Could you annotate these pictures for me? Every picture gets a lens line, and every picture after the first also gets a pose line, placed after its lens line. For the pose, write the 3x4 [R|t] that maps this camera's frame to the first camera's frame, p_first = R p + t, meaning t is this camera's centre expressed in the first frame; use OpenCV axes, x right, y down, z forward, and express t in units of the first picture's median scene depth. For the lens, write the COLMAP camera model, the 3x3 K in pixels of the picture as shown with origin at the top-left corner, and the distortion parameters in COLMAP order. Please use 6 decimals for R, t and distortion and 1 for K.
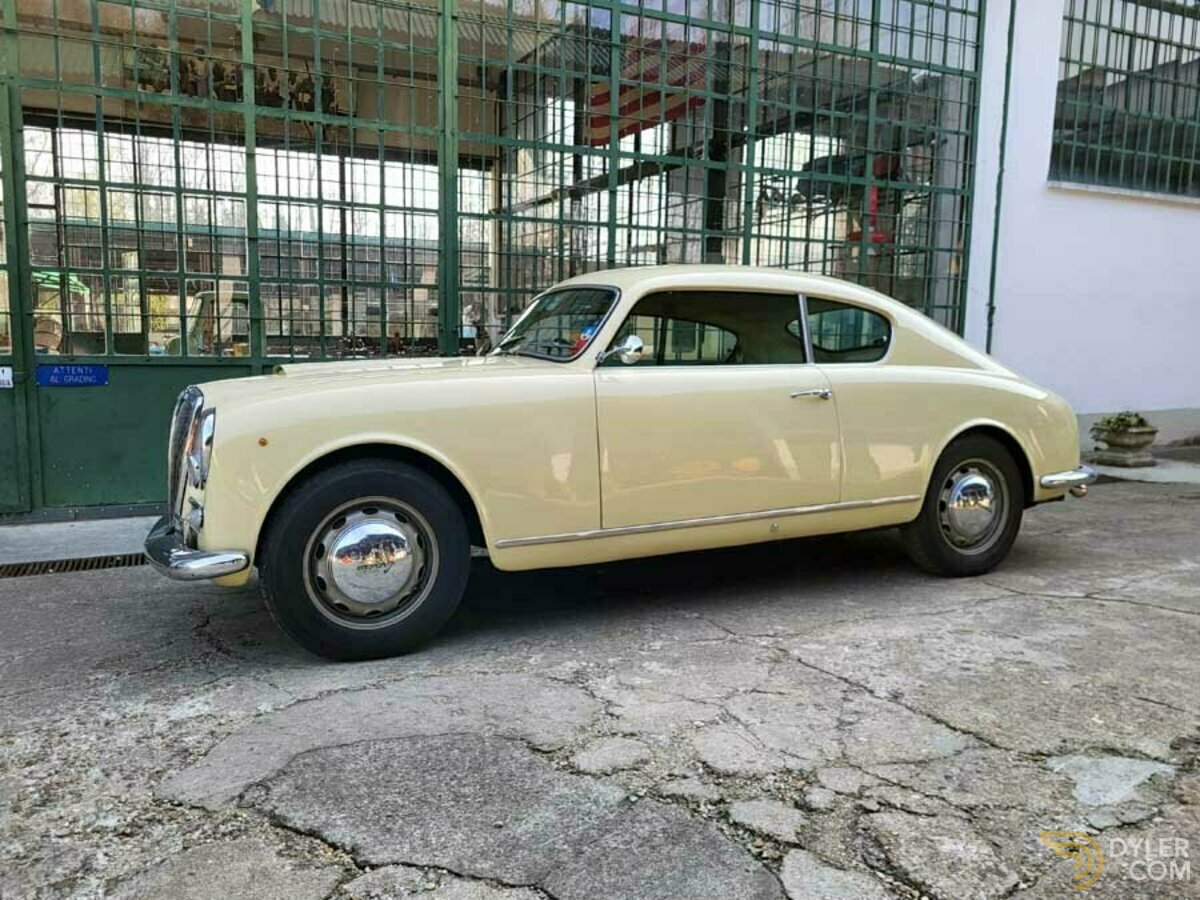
lens RADIAL K [[910.6, 0, 600.0], [0, 910.6, 450.0], [0, 0, 1]] dist [0.027831, -0.005897]
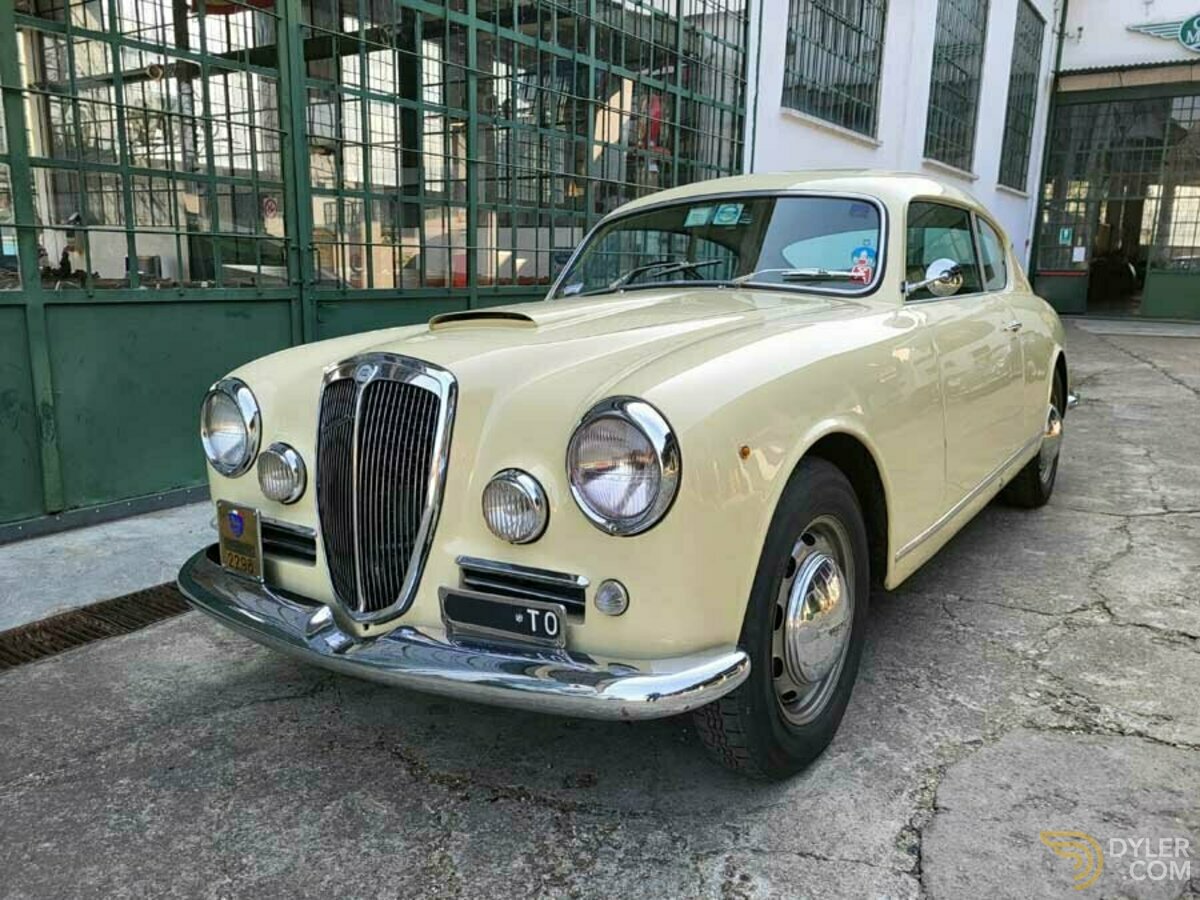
lens RADIAL K [[910.6, 0, 600.0], [0, 910.6, 450.0], [0, 0, 1]] dist [0.027831, -0.005897]
pose [[0.869993, -0.101230, 0.482561, -0.606206], [0.058924, 0.993029, 0.102081, -0.062475], [-0.489531, -0.060375, 0.869893, 0.459456]]
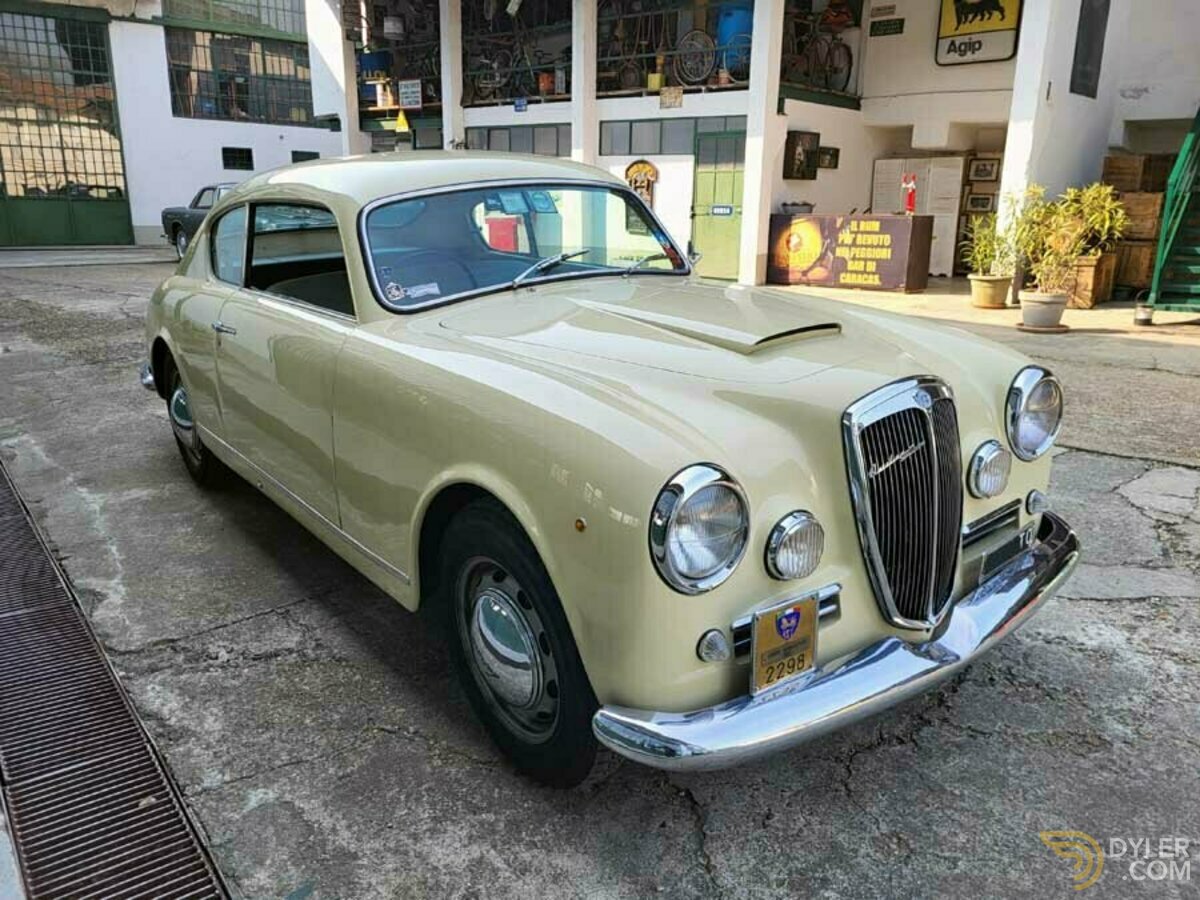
lens RADIAL K [[910.6, 0, 600.0], [0, 910.6, 450.0], [0, 0, 1]] dist [0.027831, -0.005897]
pose [[-0.203527, -0.286366, 0.936254, -0.966091], [0.100922, 0.945039, 0.310991, -0.233817], [-0.973854, 0.157784, -0.163440, 1.306875]]
